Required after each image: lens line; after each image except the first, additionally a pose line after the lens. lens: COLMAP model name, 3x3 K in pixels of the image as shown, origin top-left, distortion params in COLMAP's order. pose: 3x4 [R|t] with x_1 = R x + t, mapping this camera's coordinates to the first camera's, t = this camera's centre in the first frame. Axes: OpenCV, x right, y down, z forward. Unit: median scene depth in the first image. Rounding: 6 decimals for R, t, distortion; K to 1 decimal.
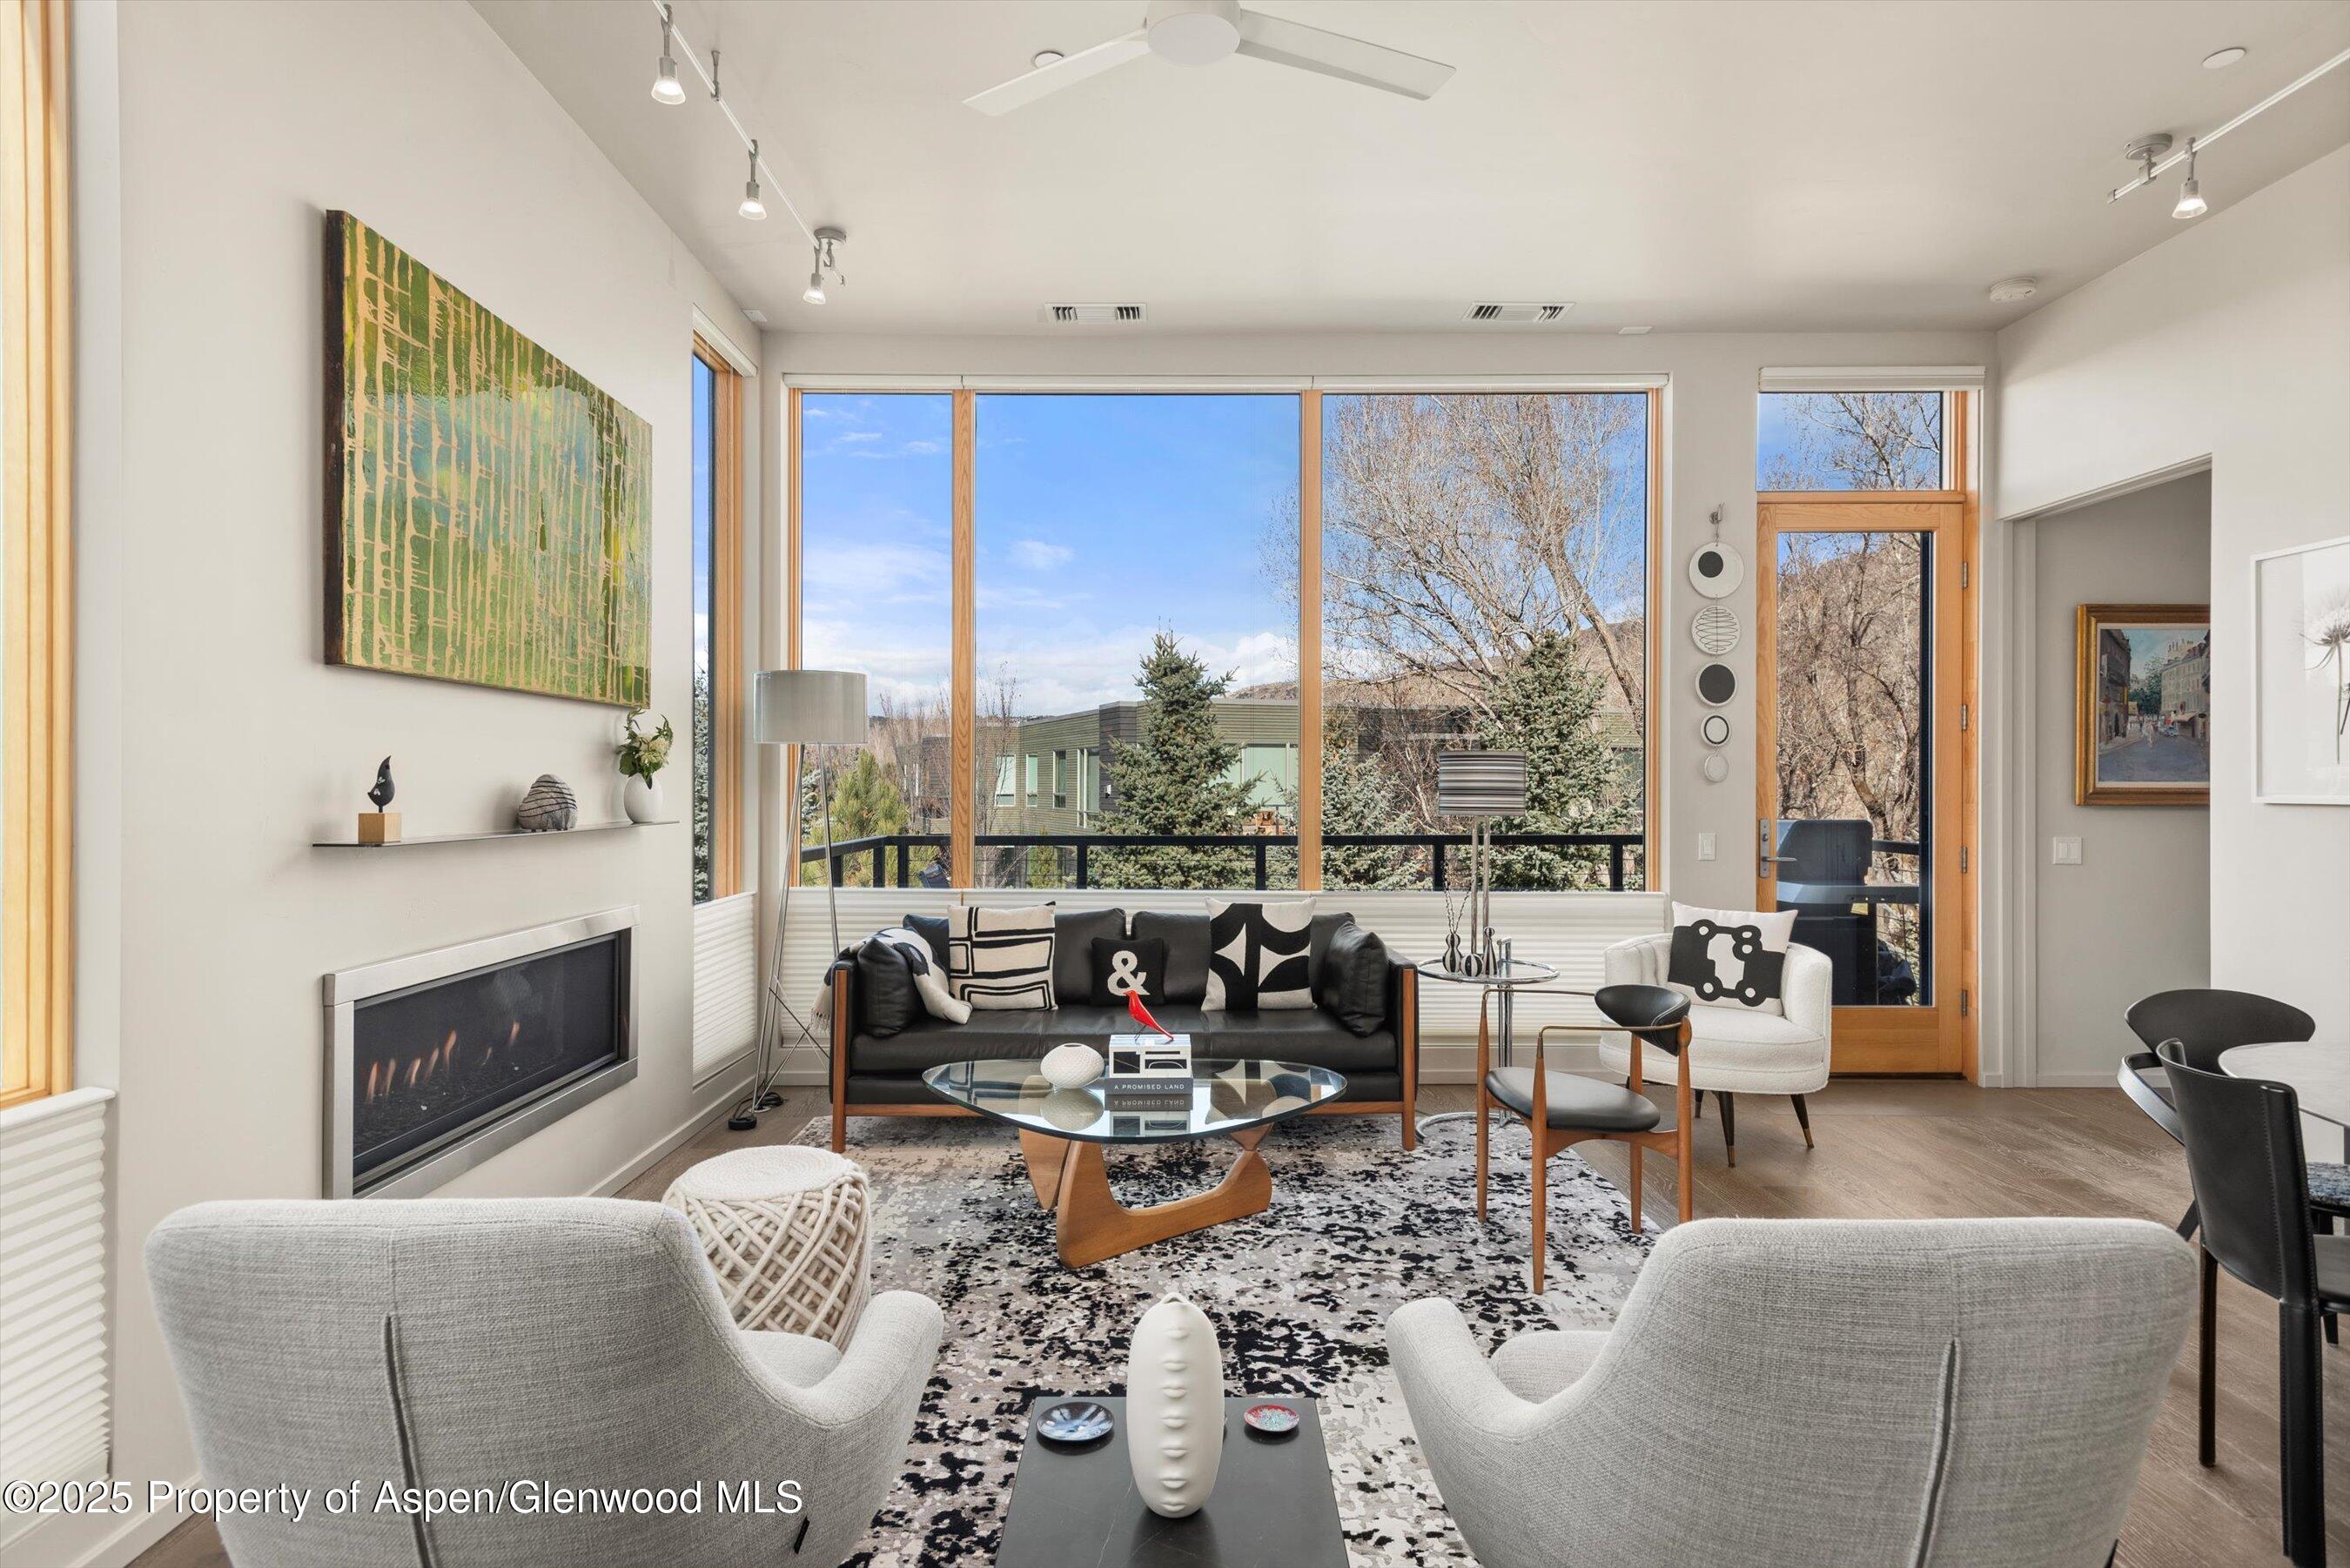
lens RADIAL K [[1291.9, 0, 1175.0], [0, 1291.9, 784.0], [0, 0, 1]] dist [0.033416, -0.000098]
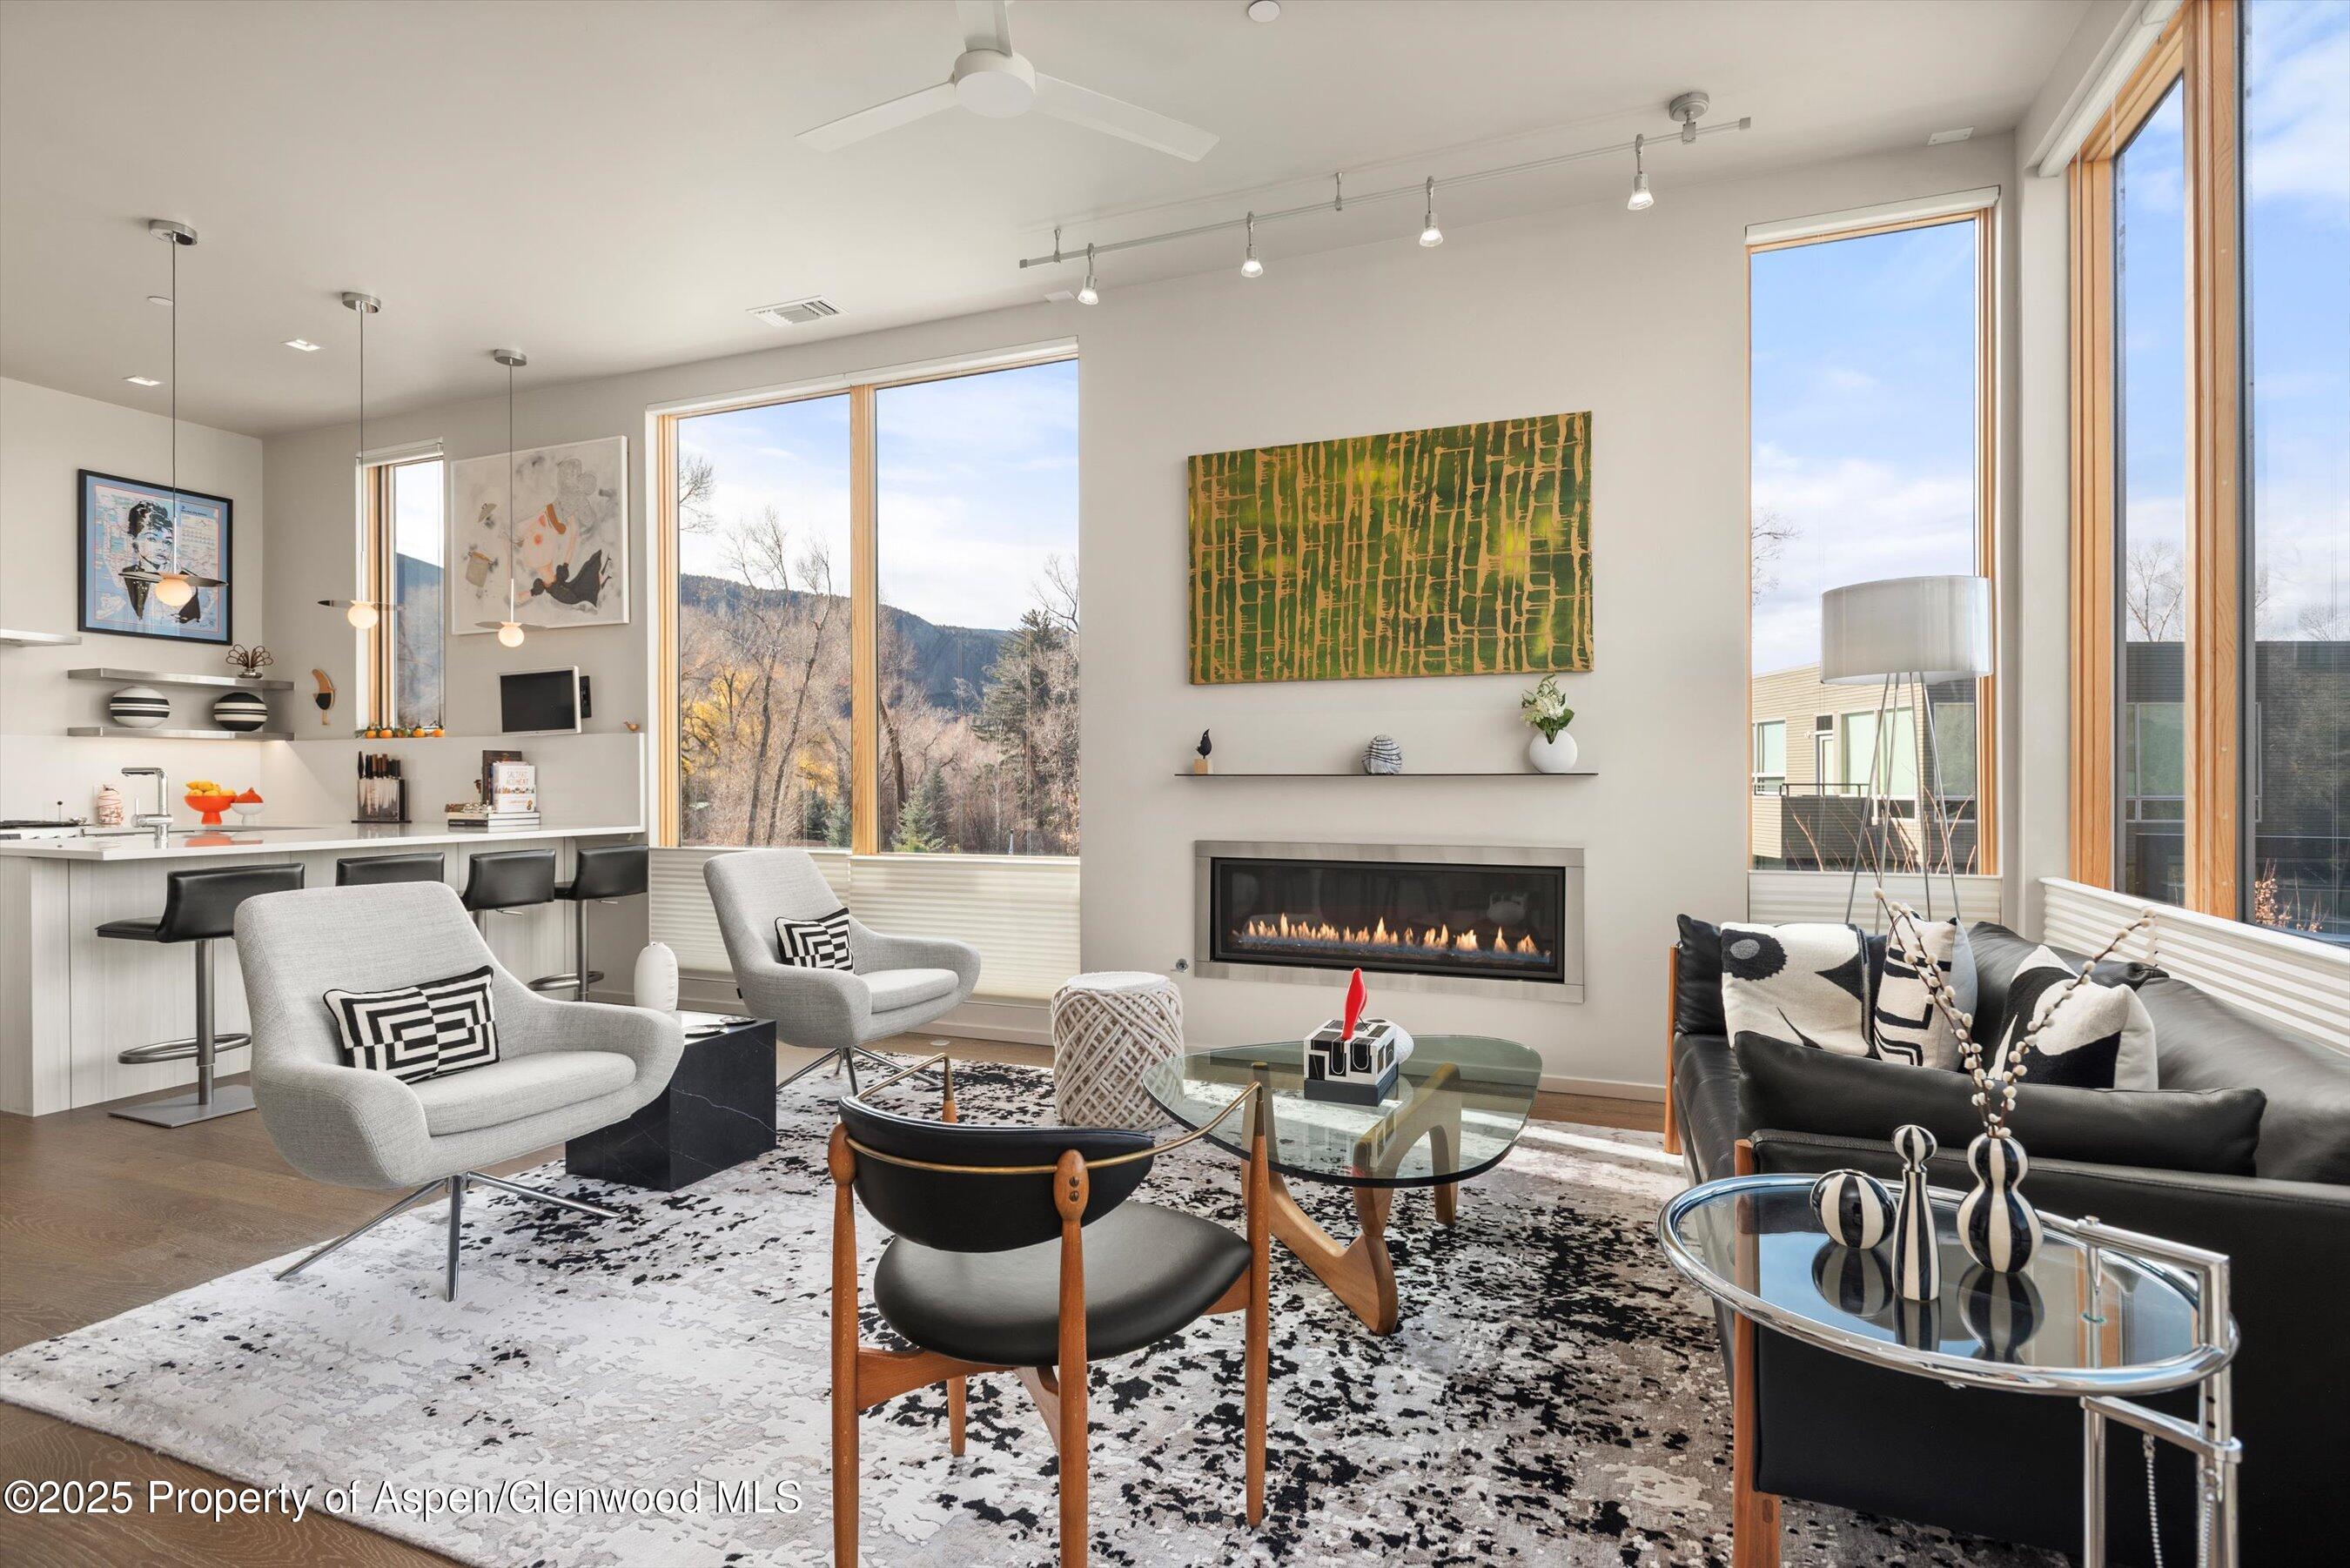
lens RADIAL K [[1116.2, 0, 1175.0], [0, 1116.2, 784.0], [0, 0, 1]] dist [0.000926, -0.000409]
pose [[-0.382206, 0.003222, -0.924071, 0.775240], [-0.000619, 0.999993, 0.003743, 0.044723], [0.924077, 0.002002, -0.382201, 1.341257]]
